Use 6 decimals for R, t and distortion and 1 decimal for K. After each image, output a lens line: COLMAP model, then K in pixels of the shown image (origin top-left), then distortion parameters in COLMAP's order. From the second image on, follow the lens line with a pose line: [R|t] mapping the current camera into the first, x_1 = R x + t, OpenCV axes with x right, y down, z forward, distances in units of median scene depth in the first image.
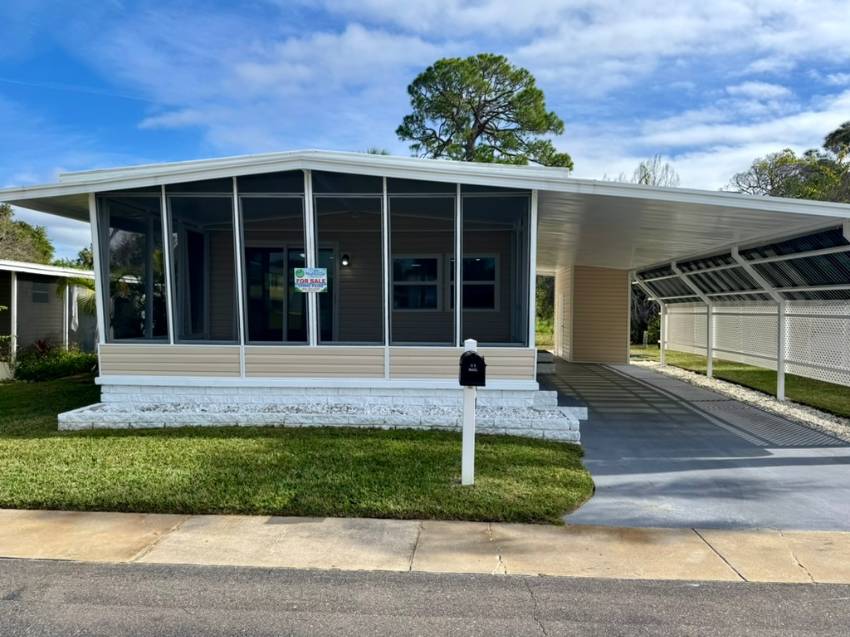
lens RADIAL K [[605.8, 0, 448.4], [0, 605.8, 308.6], [0, 0, 1]] dist [0.035876, -0.042137]
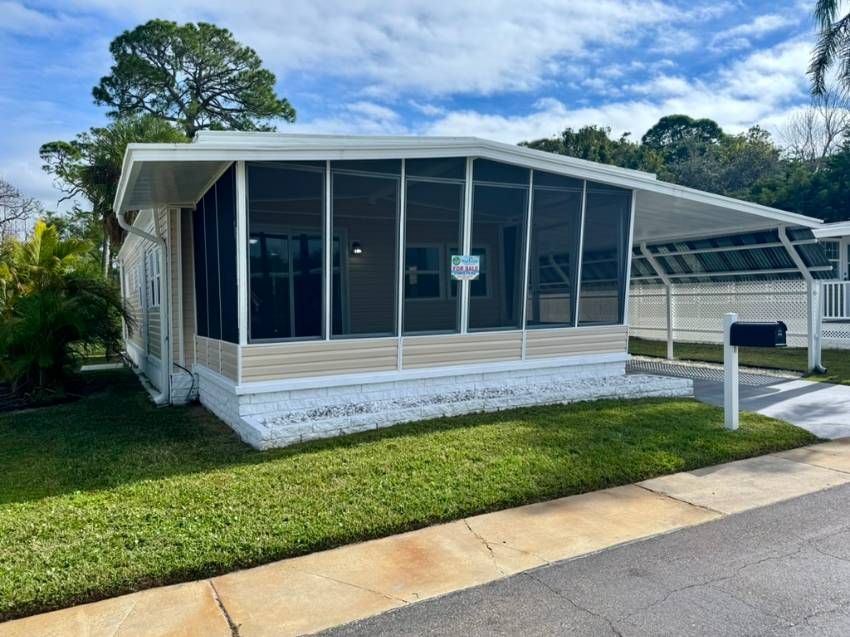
lens RADIAL K [[605.8, 0, 458.2], [0, 605.8, 310.4], [0, 0, 1]] dist [0.035876, -0.042137]
pose [[0.859569, -0.035727, 0.509769, -0.650268], [0.027552, 0.999342, 0.023581, -0.000335], [-0.510276, -0.006225, 0.859988, 0.125973]]
